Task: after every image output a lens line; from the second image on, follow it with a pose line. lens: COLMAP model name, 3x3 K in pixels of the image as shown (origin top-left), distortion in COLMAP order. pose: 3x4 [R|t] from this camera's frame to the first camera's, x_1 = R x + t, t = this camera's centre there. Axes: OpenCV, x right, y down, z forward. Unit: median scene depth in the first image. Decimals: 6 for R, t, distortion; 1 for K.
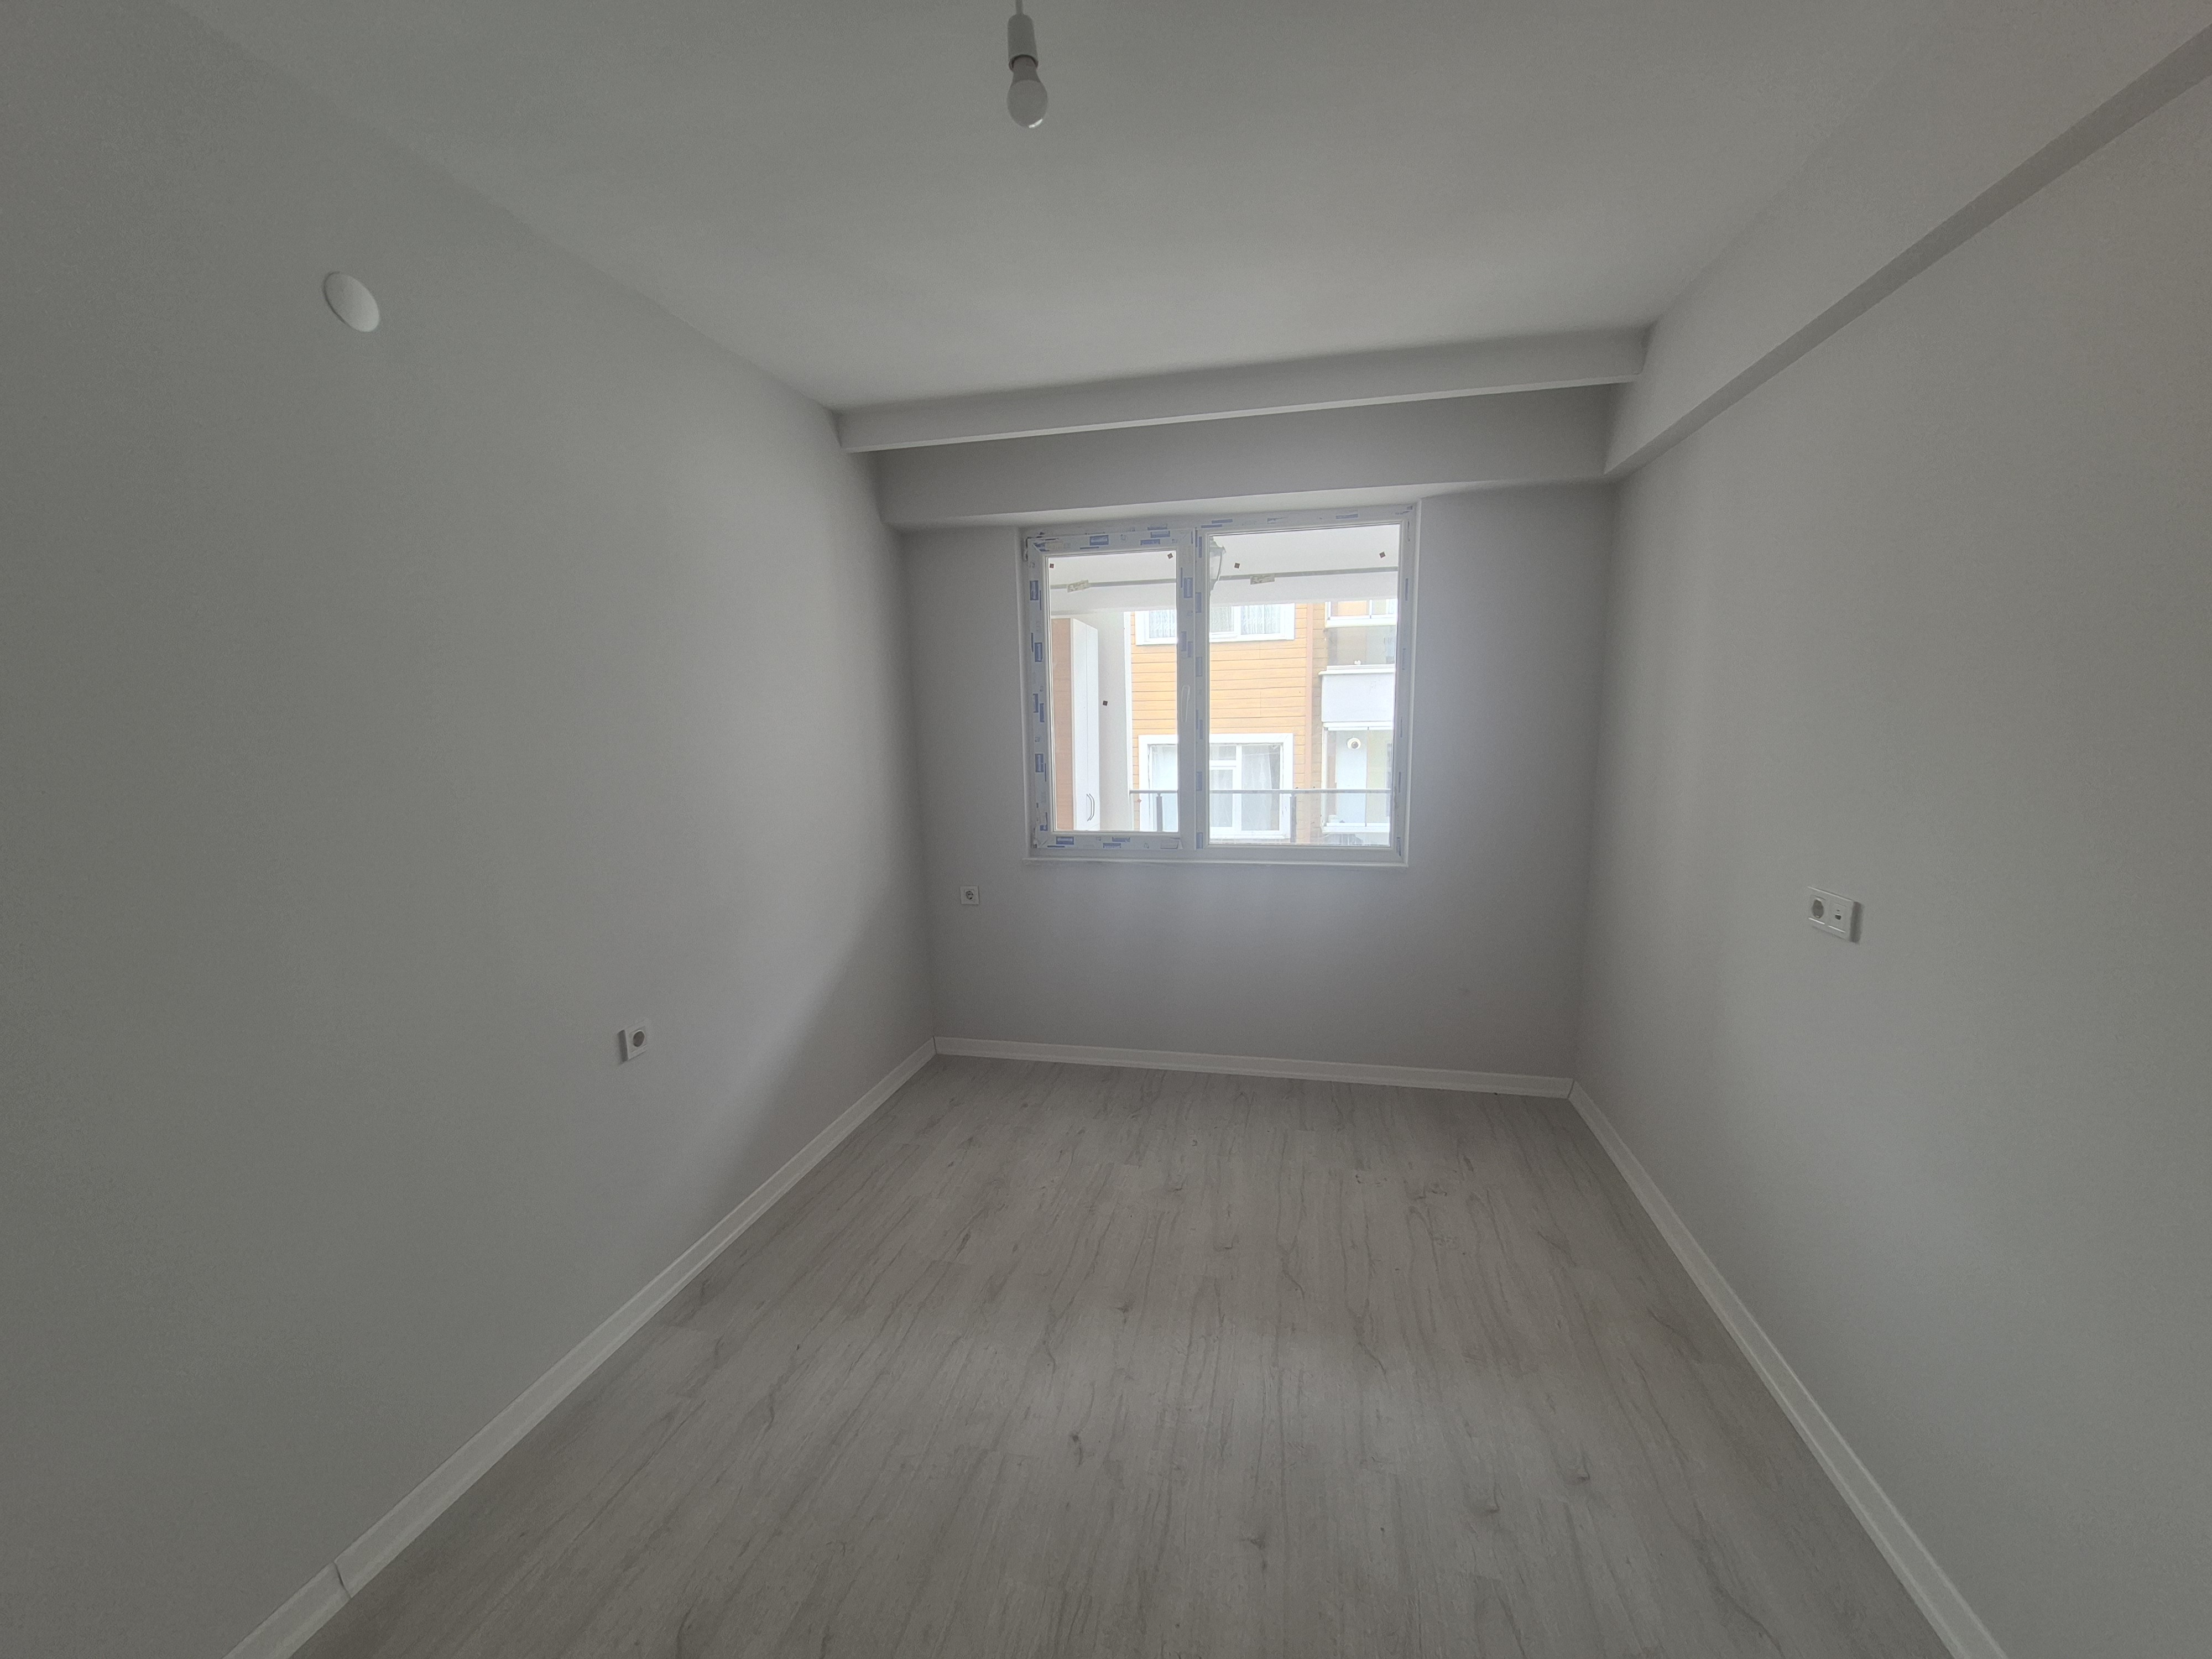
lens RADIAL K [[887.3, 0, 1117.2], [0, 887.3, 852.7], [0, 0, 1]] dist [0.011567, -0.004200]
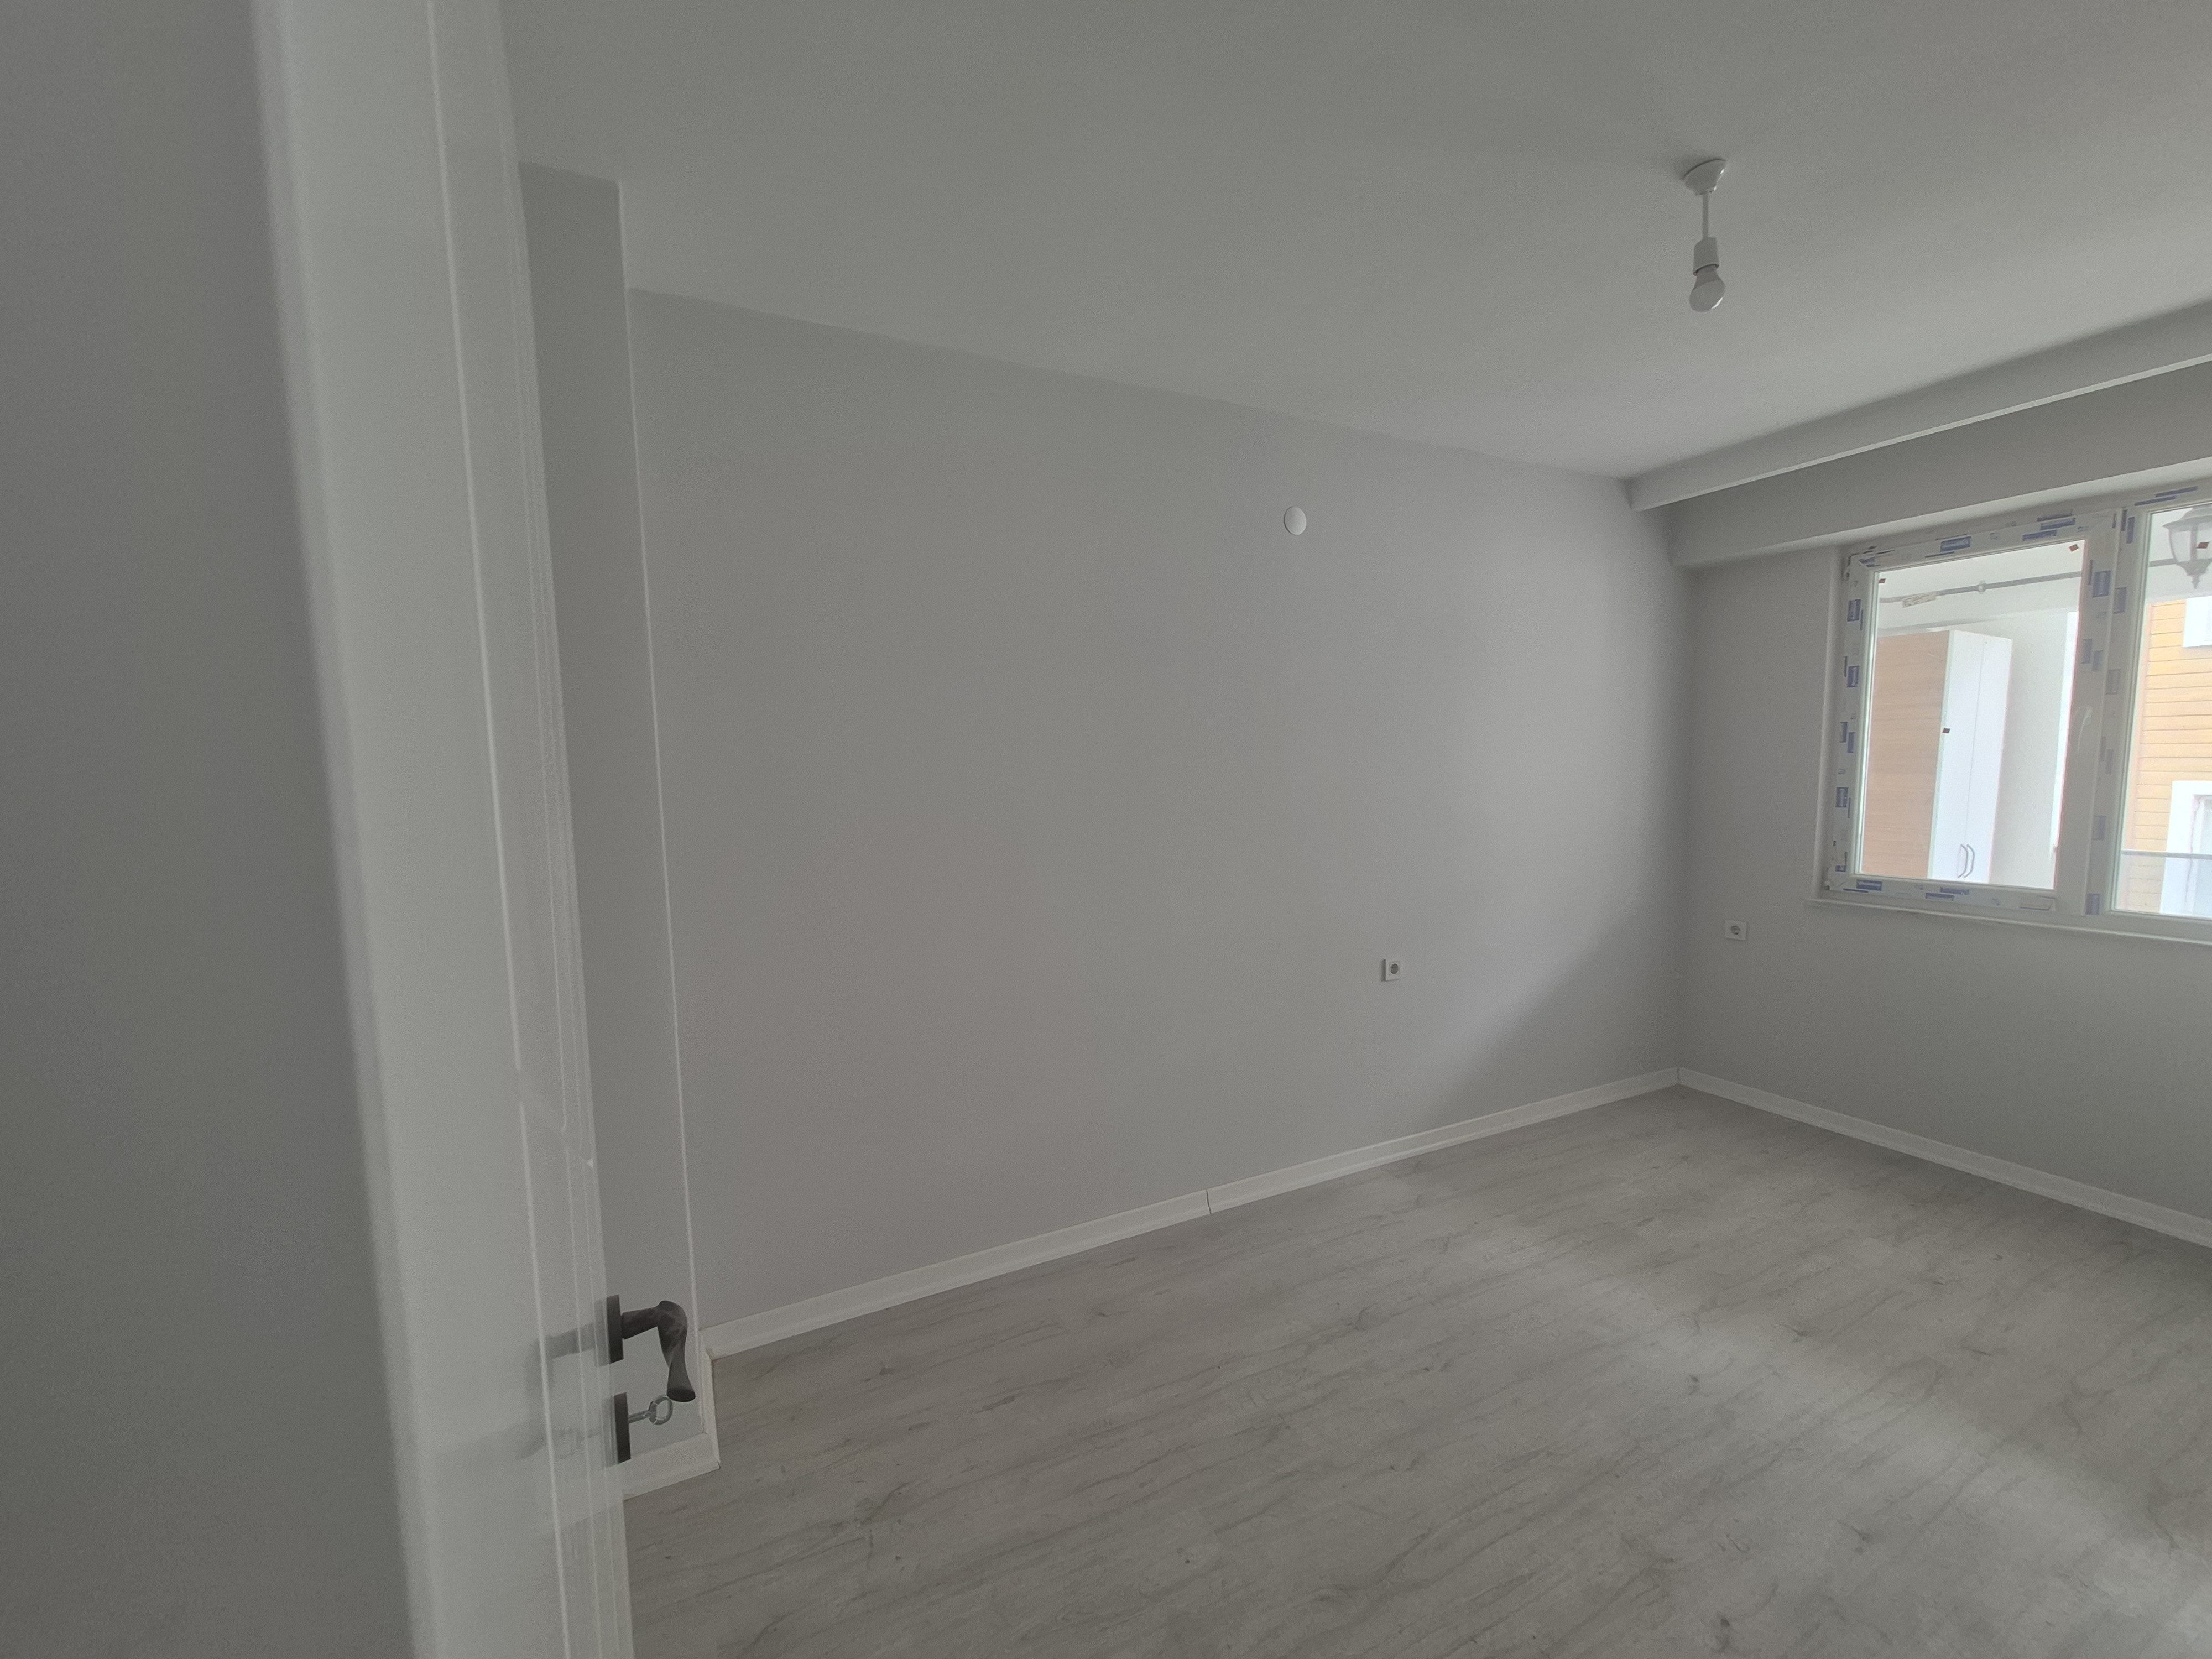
lens RADIAL K [[887.3, 0, 1100.0], [0, 887.3, 838.5], [0, 0, 1]] dist [0.011567, -0.004200]
pose [[0.637055, 0.074009, -0.767257, 0.139572], [-0.118324, 0.992972, -0.002463, 0.035223], [0.761683, 0.092354, 0.641335, -0.171701]]
